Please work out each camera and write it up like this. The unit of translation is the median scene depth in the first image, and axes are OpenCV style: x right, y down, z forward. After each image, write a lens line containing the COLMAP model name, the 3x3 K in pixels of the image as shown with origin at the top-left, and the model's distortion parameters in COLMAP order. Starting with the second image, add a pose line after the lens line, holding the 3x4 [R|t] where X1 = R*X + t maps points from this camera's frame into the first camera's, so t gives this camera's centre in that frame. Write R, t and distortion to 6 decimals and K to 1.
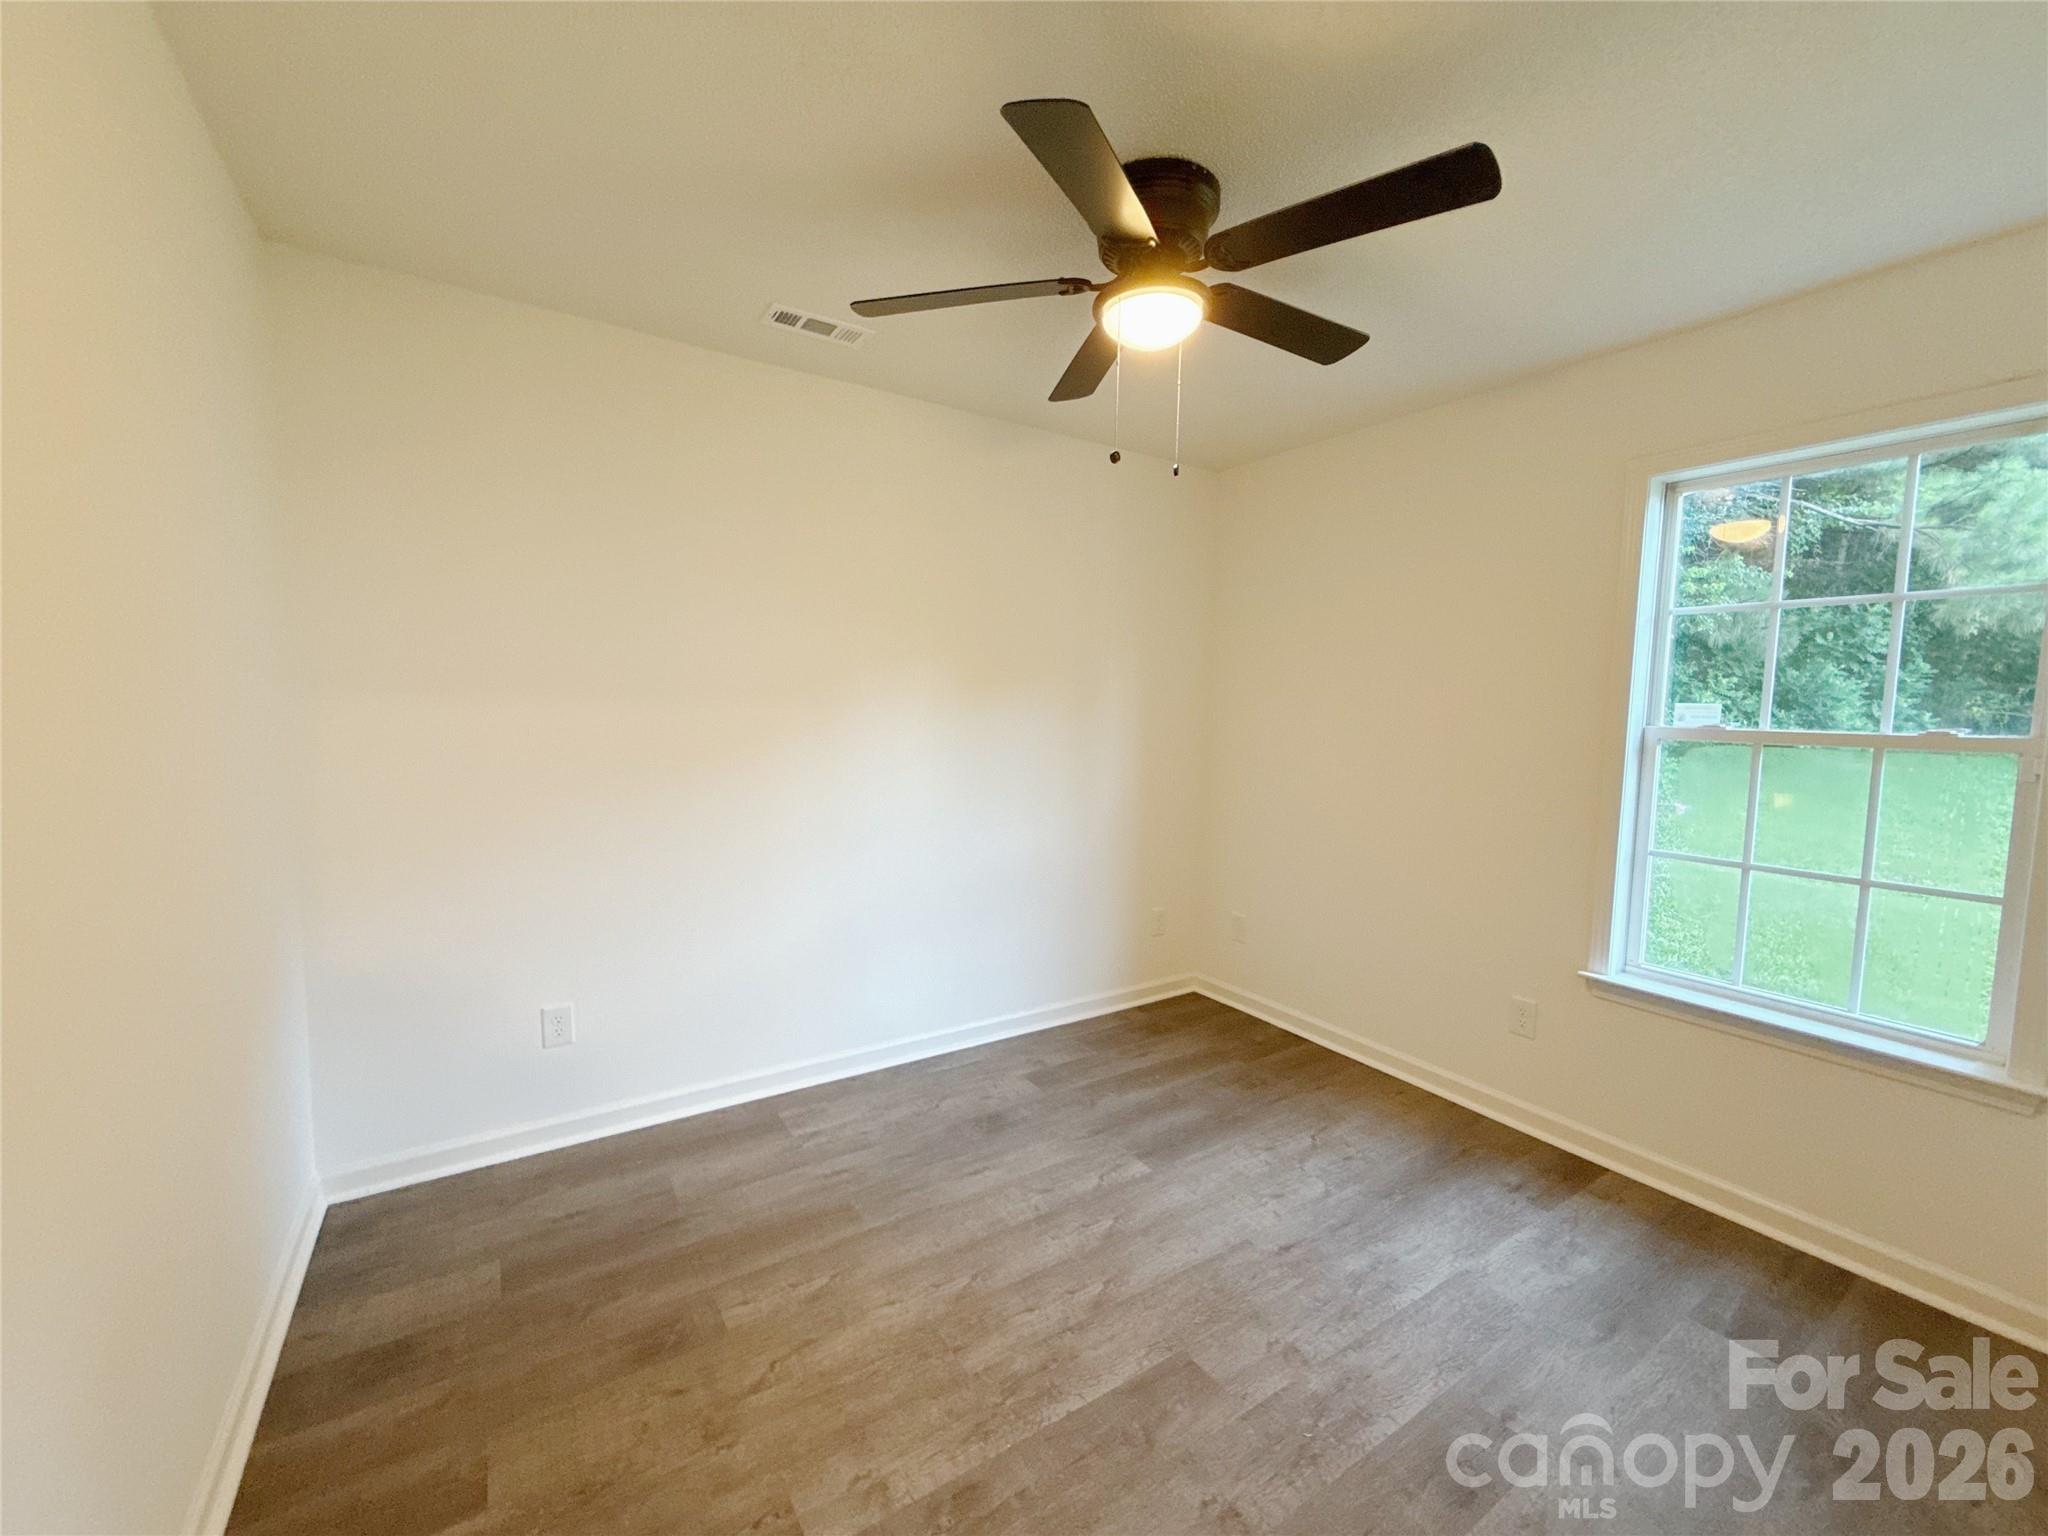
lens RADIAL K [[817.3, 0, 1022.0], [0, 817.3, 768.3], [0, 0, 1]] dist [-0.000123, 0.000443]
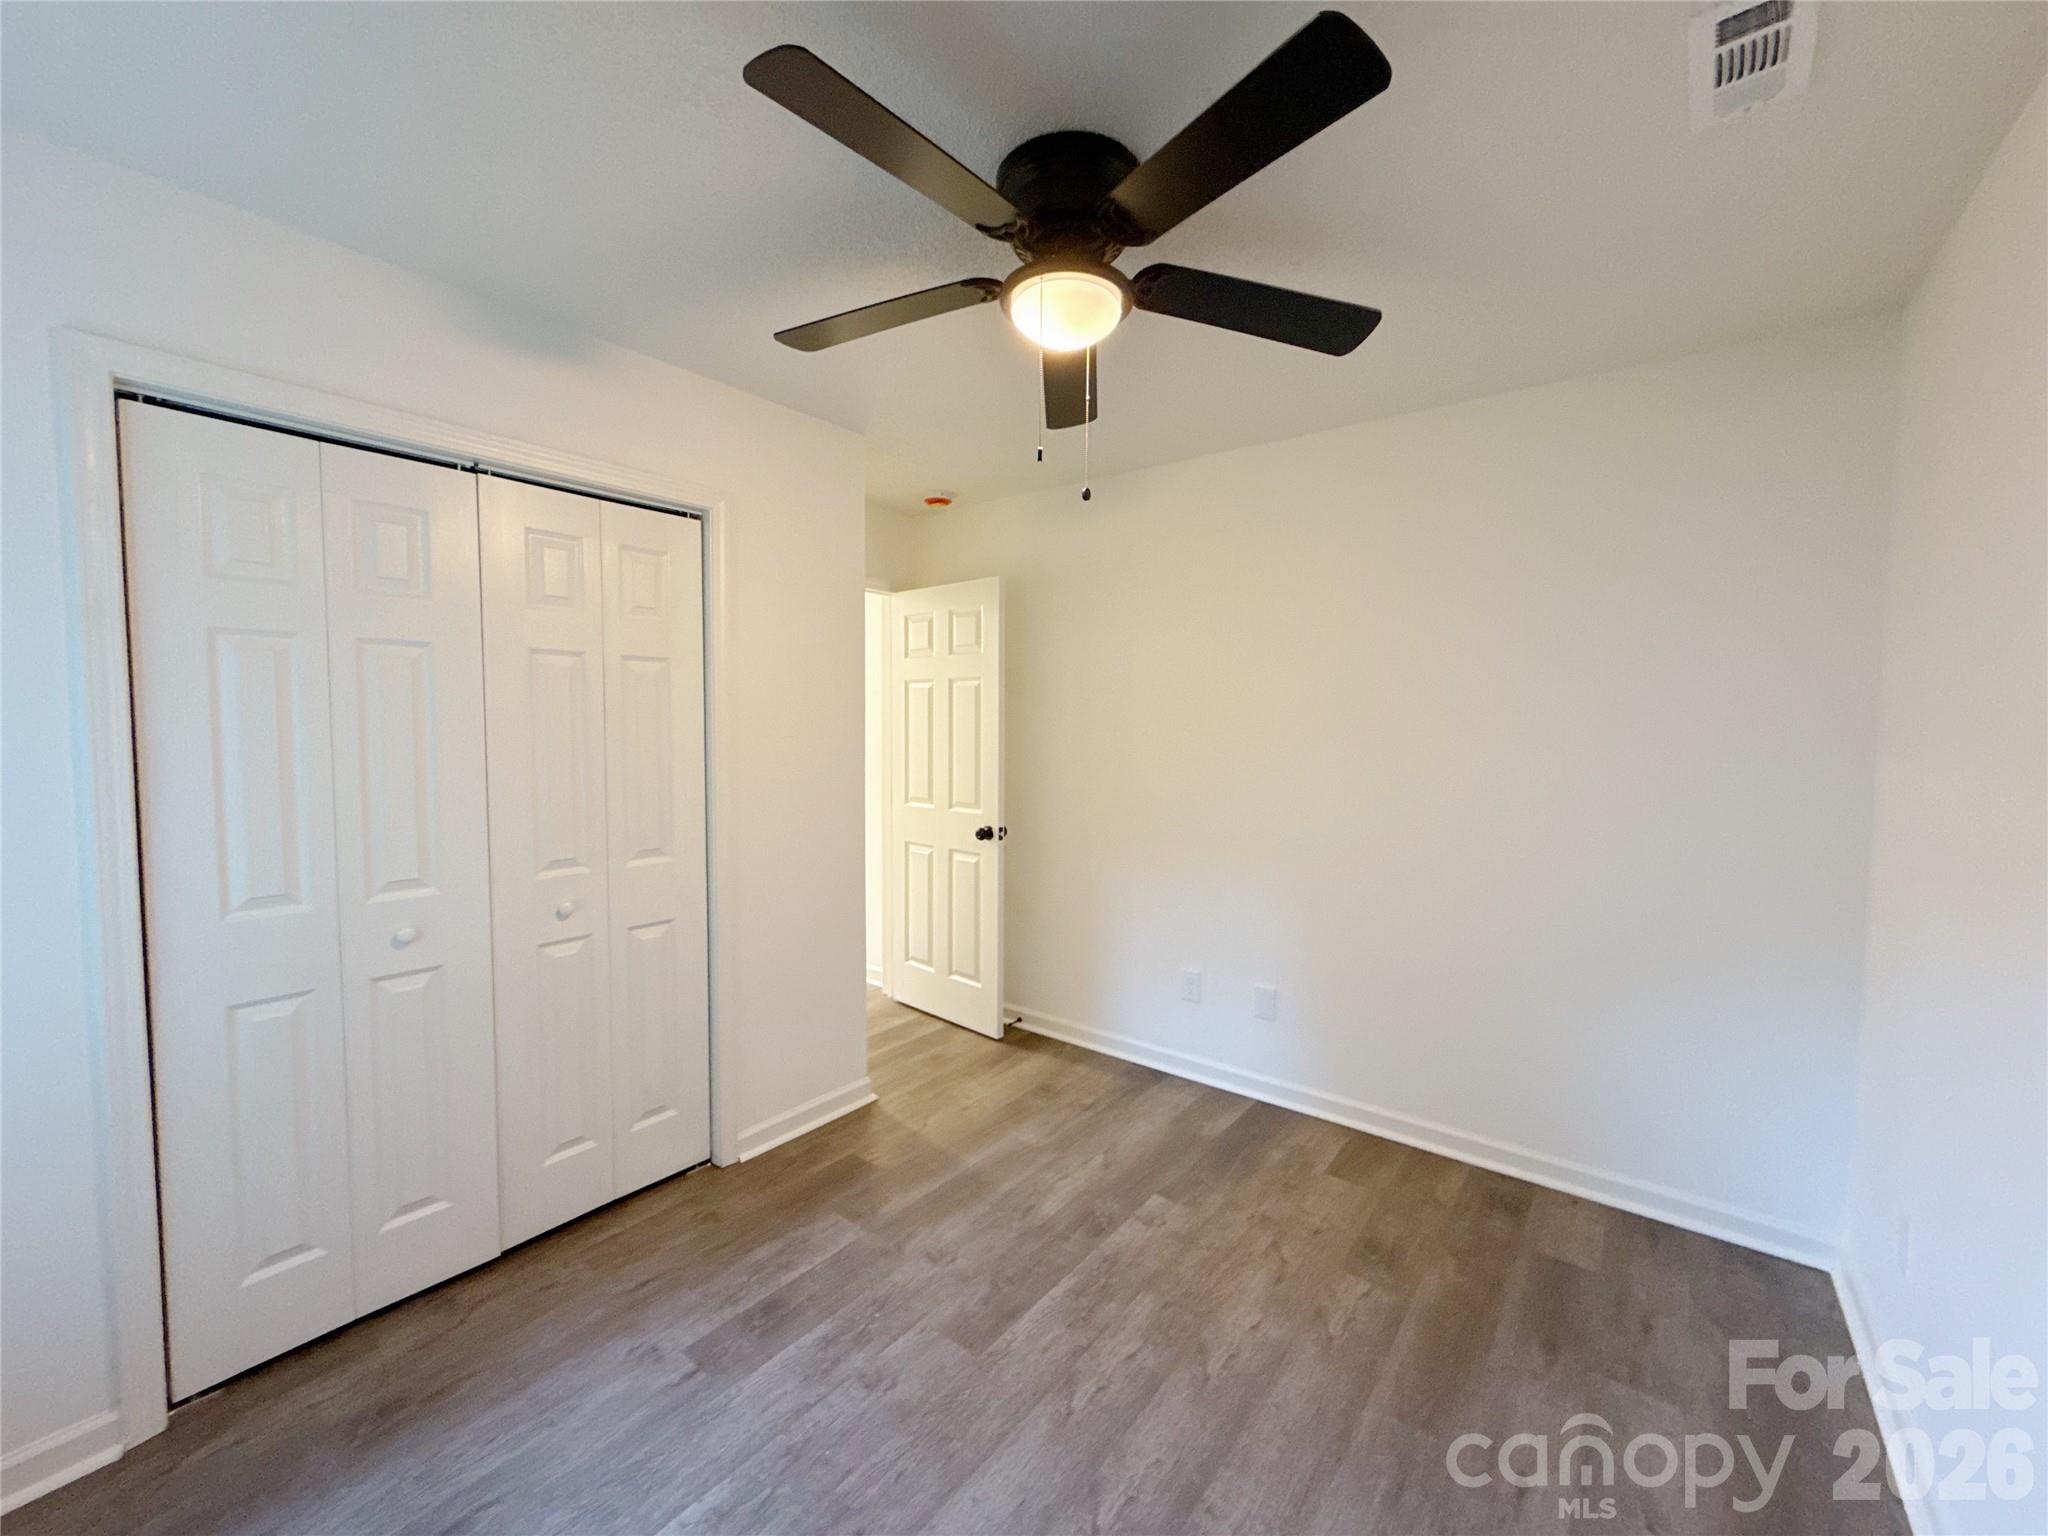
lens RADIAL K [[817.3, 0, 1022.0], [0, 817.3, 768.3], [0, 0, 1]] dist [-0.000123, 0.000443]
pose [[-0.946789, -0.008479, -0.321744, 0.478351], [-0.052632, 0.990275, 0.128783, -0.171846], [0.317523, 0.138864, -0.938028, 1.863373]]
